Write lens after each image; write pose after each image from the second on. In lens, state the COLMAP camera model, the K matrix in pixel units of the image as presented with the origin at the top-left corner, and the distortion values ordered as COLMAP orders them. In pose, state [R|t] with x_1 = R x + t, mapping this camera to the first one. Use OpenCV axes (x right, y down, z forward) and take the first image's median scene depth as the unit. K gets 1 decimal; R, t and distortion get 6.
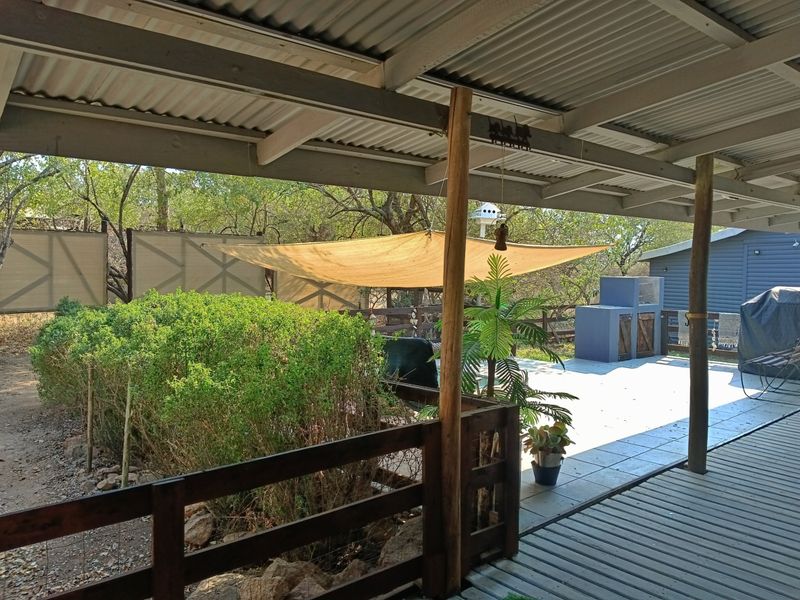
lens RADIAL K [[619.1, 0, 400.0], [0, 619.1, 300.0], [0, 0, 1]] dist [0.133387, -0.306196]
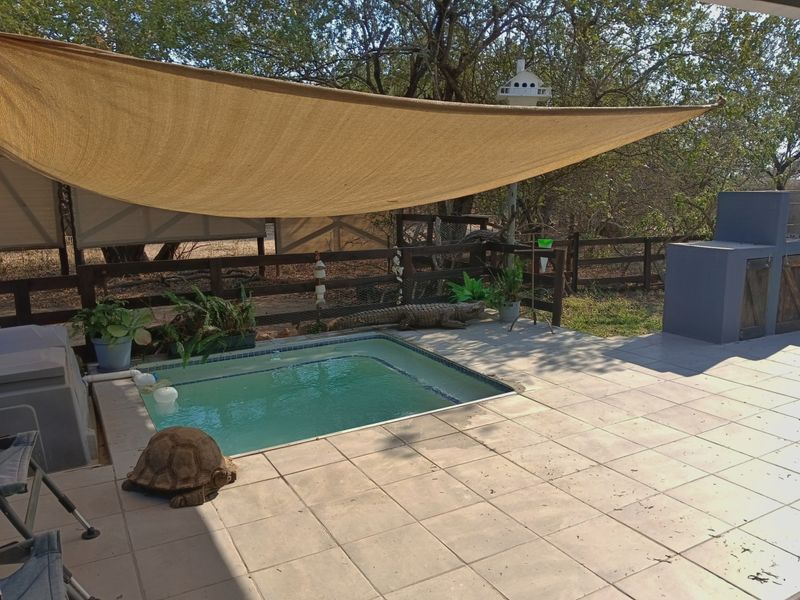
lens RADIAL K [[619.1, 0, 400.0], [0, 619.1, 300.0], [0, 0, 1]] dist [0.133387, -0.306196]
pose [[0.976667, 0.011982, -0.214427, 0.160128], [0.013844, 0.992853, 0.118537, -0.010428], [0.214314, -0.118739, 0.969521, 0.367757]]
